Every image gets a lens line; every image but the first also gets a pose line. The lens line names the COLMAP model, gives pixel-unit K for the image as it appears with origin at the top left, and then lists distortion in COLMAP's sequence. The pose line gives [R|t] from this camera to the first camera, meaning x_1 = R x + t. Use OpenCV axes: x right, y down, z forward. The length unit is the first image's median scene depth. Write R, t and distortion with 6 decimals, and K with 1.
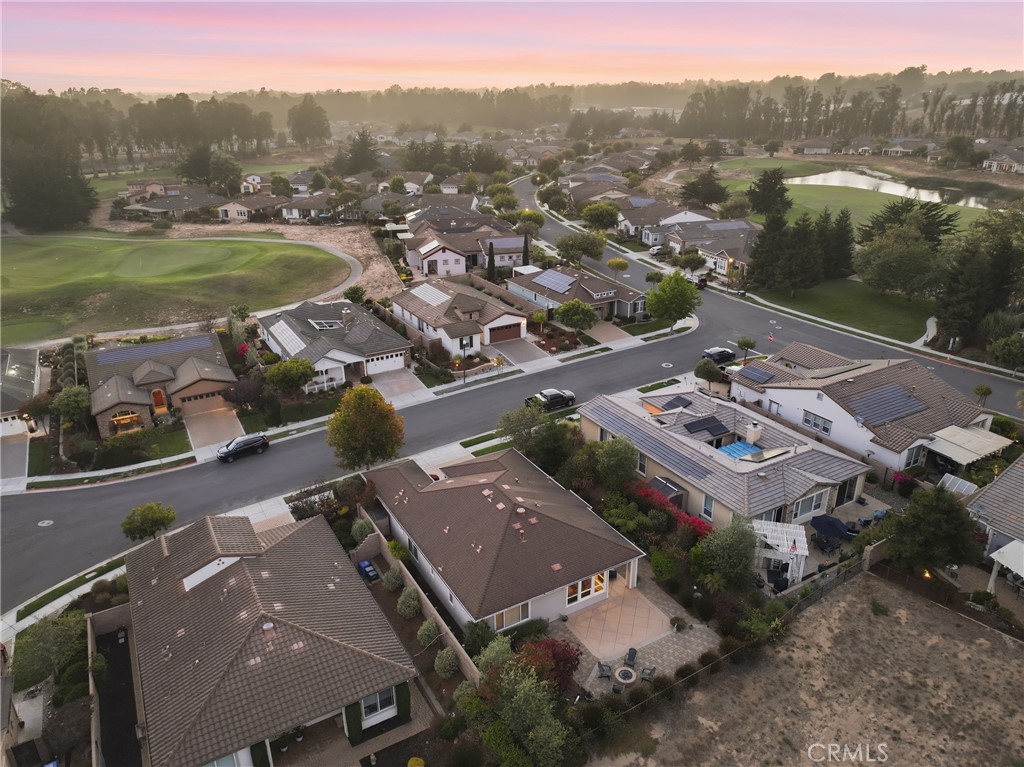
lens RADIAL K [[714.3, 0, 515.9], [0, 714.3, 384.2], [0, 0, 1]] dist [-0.002344, 0.018443]
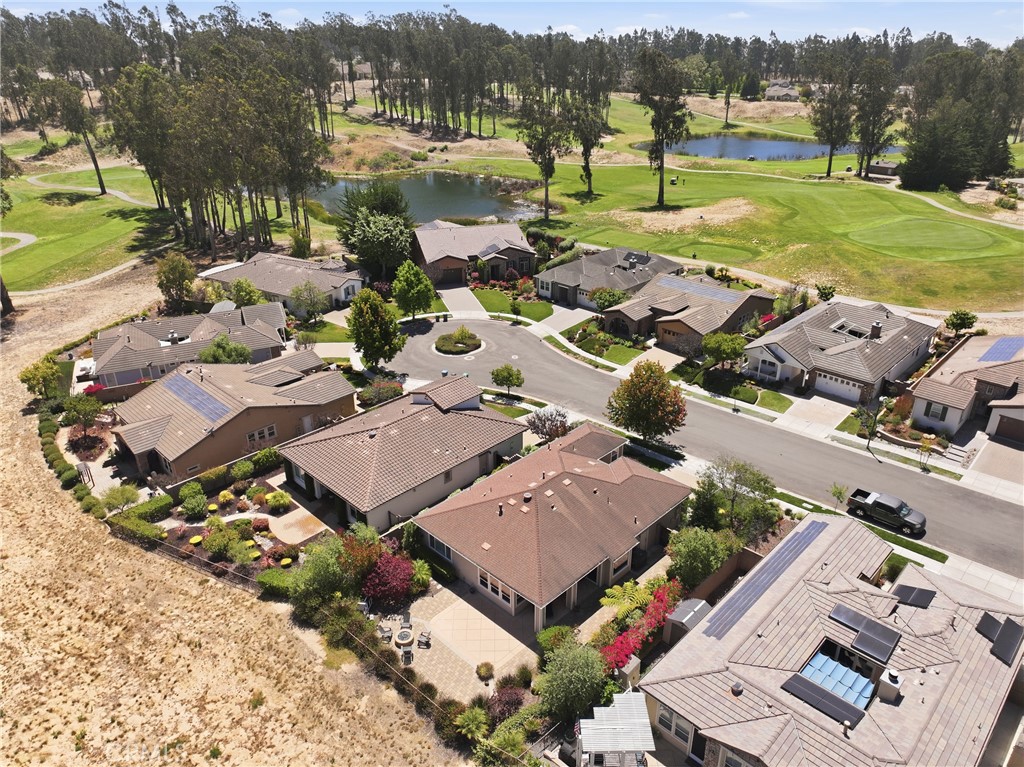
lens RADIAL K [[714.3, 0, 515.9], [0, 714.3, 384.2], [0, 0, 1]] dist [-0.002344, 0.018443]
pose [[0.269696, 0.423620, -0.864760, 0.464866], [-0.373069, 0.873867, 0.311731, -0.156869], [0.887741, 0.238542, 0.393717, 0.300915]]
